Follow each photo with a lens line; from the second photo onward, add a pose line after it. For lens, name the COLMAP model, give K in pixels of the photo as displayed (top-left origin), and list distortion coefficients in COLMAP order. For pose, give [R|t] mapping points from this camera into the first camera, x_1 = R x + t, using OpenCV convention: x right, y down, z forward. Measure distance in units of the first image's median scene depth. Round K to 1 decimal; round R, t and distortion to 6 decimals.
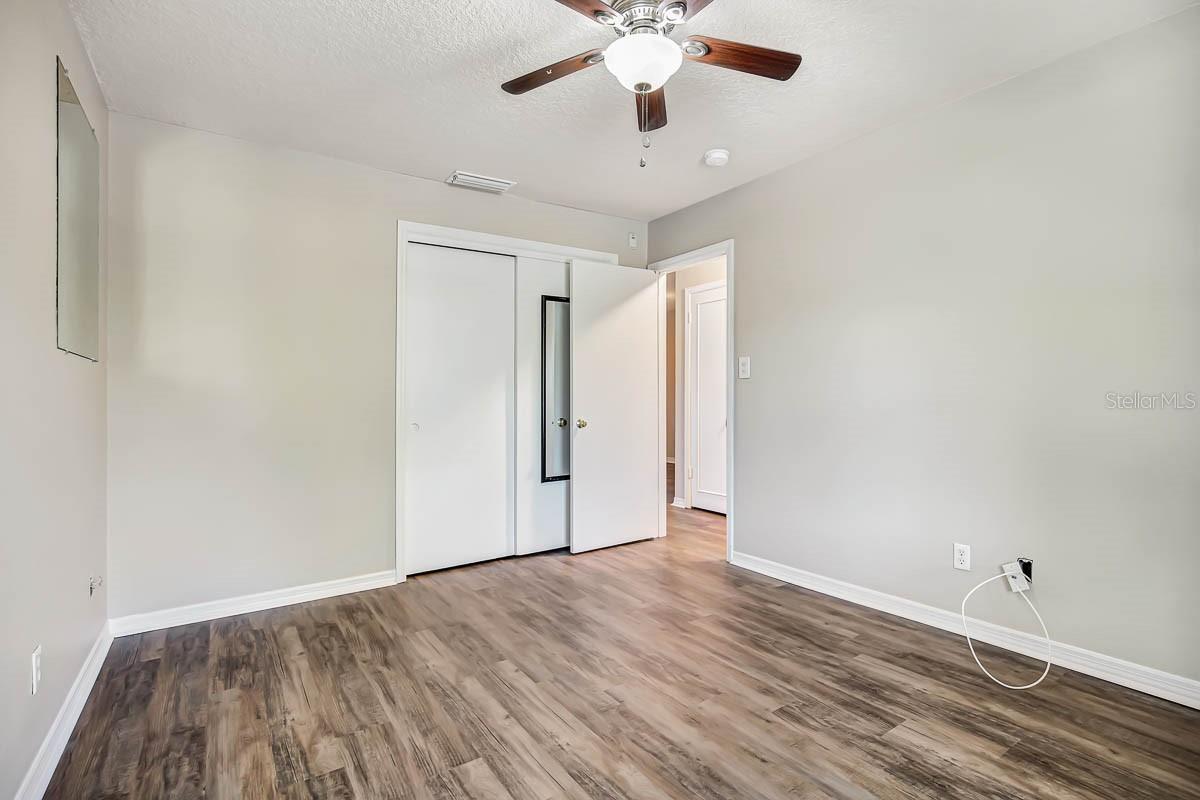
lens RADIAL K [[564.6, 0, 600.2], [0, 564.6, 398.2], [0, 0, 1]] dist [0.000187, -0.000050]
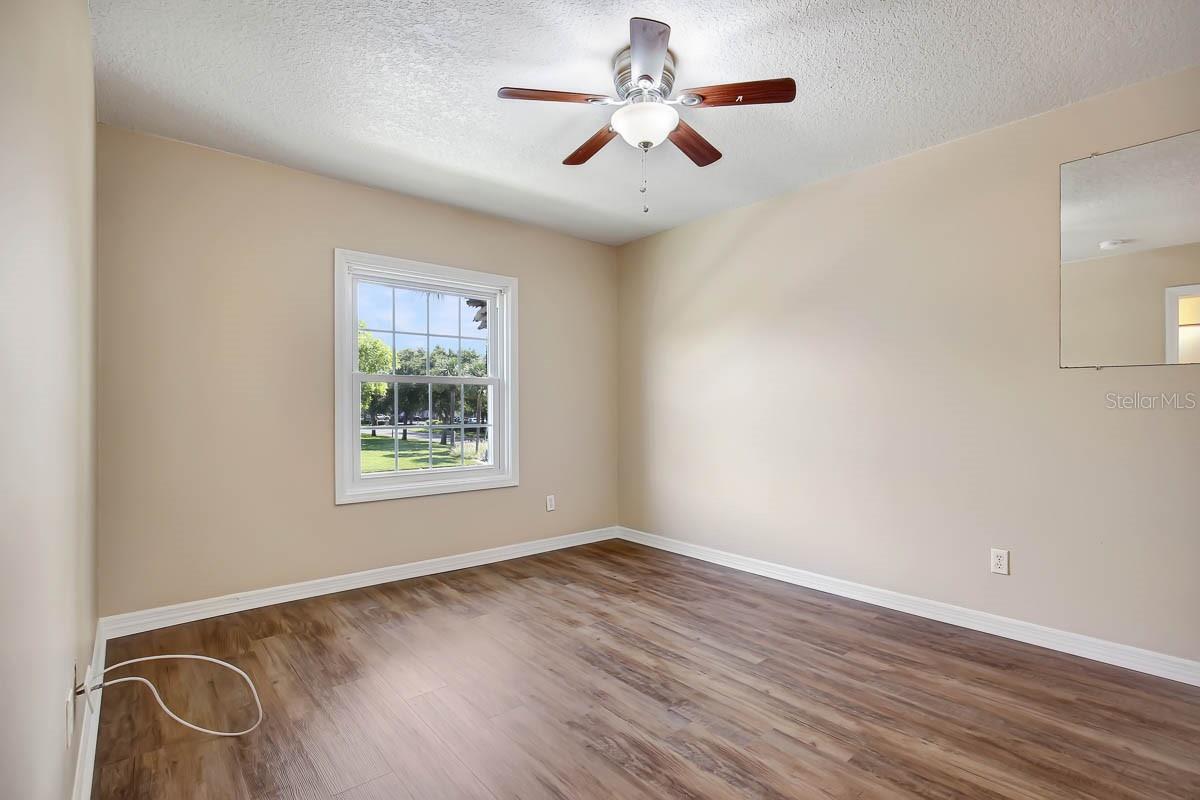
lens RADIAL K [[564.6, 0, 599.3], [0, 564.6, 401.2], [0, 0, 1]] dist [0.000187, -0.000050]
pose [[-0.994424, 0.016057, -0.104223, 0.261260], [0.016311, 0.999866, -0.001582, -0.003210], [0.104183, -0.003273, -0.994553, 2.025695]]
